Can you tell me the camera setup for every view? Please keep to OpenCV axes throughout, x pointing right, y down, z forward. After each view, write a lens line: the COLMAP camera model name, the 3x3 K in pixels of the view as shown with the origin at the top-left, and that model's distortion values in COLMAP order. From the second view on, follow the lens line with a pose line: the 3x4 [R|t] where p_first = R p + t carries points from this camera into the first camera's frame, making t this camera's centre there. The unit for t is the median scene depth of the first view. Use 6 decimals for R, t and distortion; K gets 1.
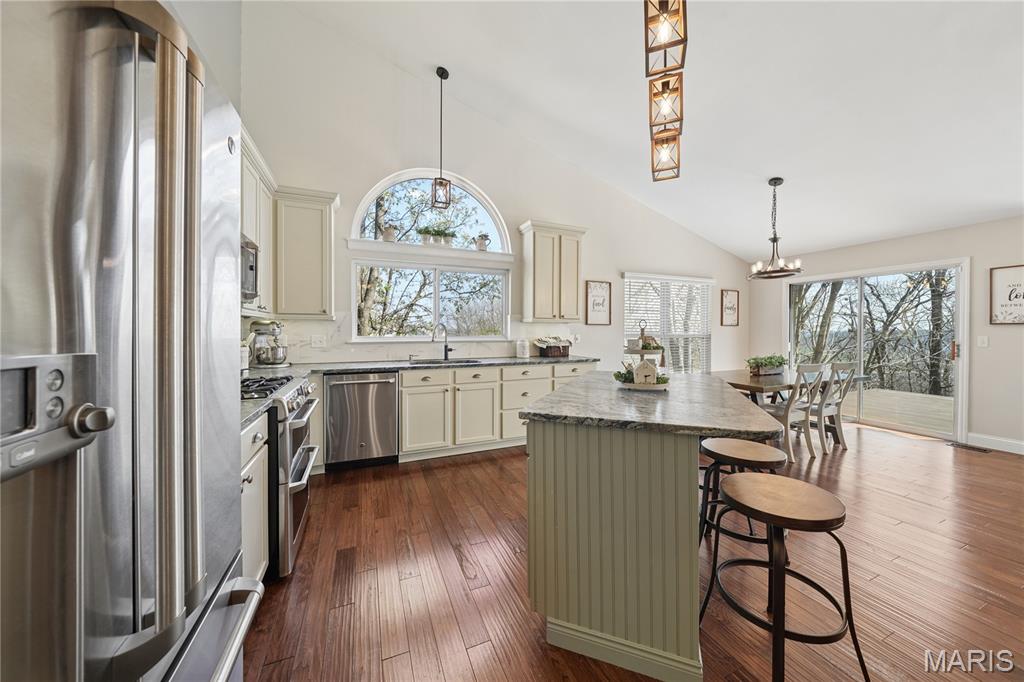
lens RADIAL K [[348.4, 0, 513.8], [0, 348.4, 335.2], [0, 0, 1]] dist [-0.000119, -0.000004]
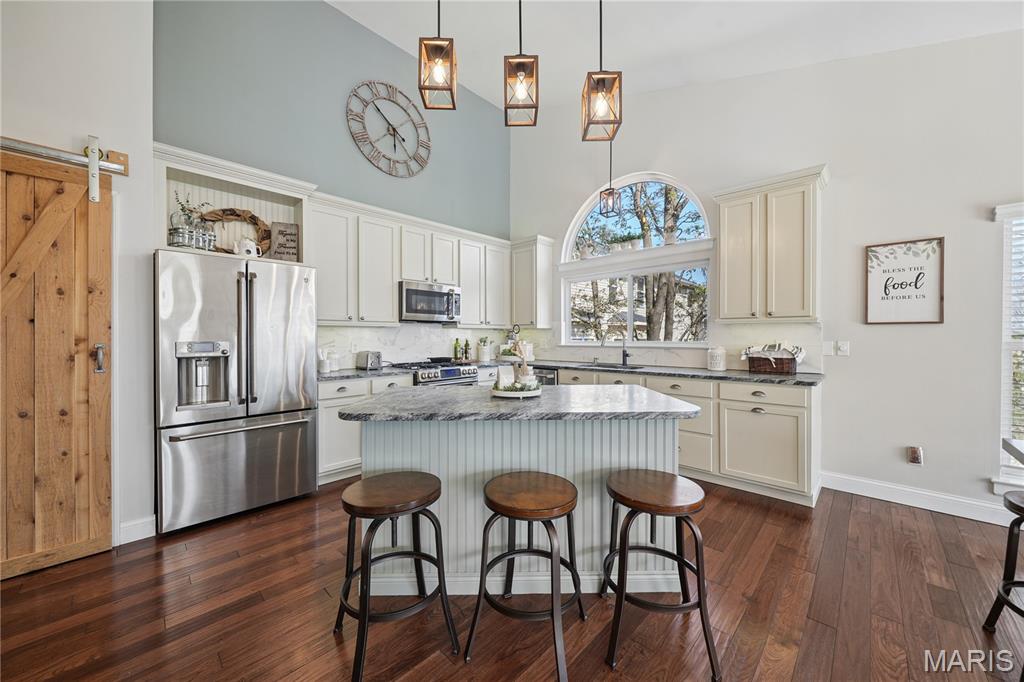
lens RADIAL K [[374.9, 0, 513.0], [0, 374.9, 339.4], [0, 0, 1]] dist [0.000257, -0.000035]
pose [[0.393911, 0.004972, -0.919135, 0.603884], [-0.007047, 0.999972, 0.002389, -0.003033], [0.919122, 0.005536, 0.393935, 0.256098]]
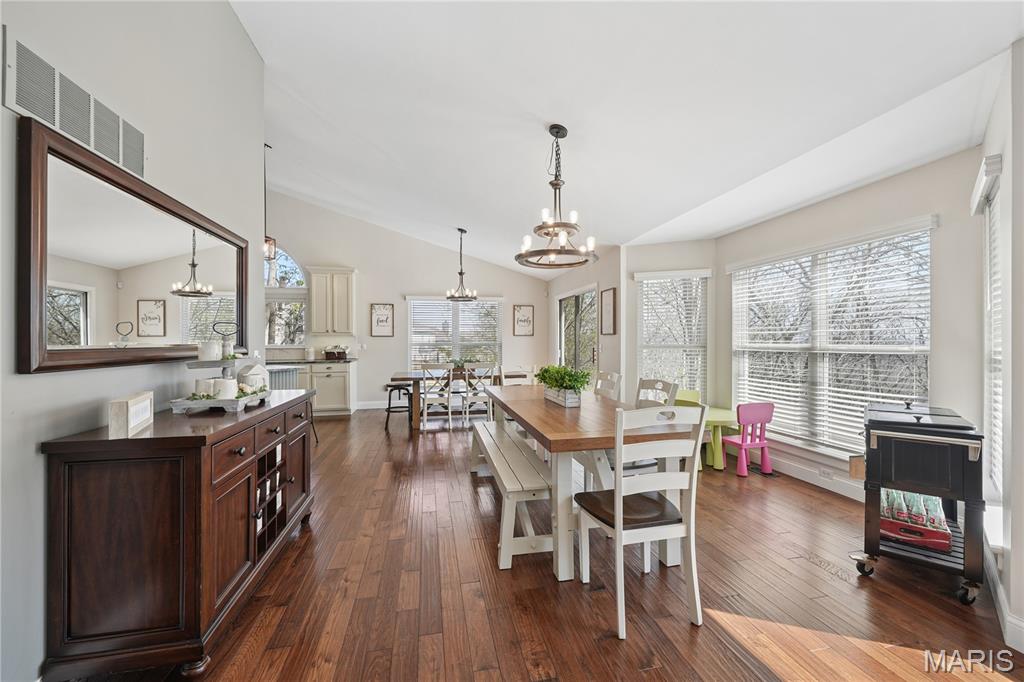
lens RADIAL K [[411.7, 0, 512.0], [0, 411.7, 341.0], [0, 0, 1]] dist [-0.000717, 0.000018]
pose [[0.979847, -0.003804, -0.199715, 1.176761], [0.002699, 0.999980, -0.005806, -0.001882], [0.199733, 0.005150, 0.979837, -0.502532]]
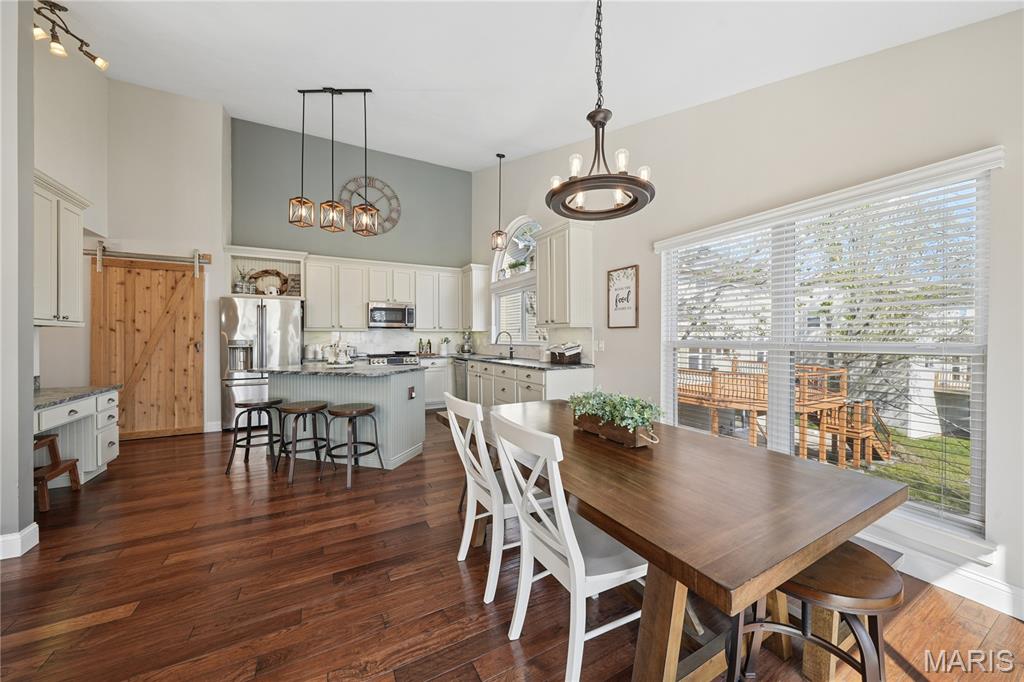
lens RADIAL K [[361.2, 0, 512.0], [0, 361.2, 341.0], [0, 0, 1]] dist [-0.000224, -0.000007]
pose [[0.091255, 0.007790, -0.995797, 1.099022], [-0.007881, 0.999944, 0.007100, -0.006317], [0.995796, 0.007200, 0.091311, 0.790451]]
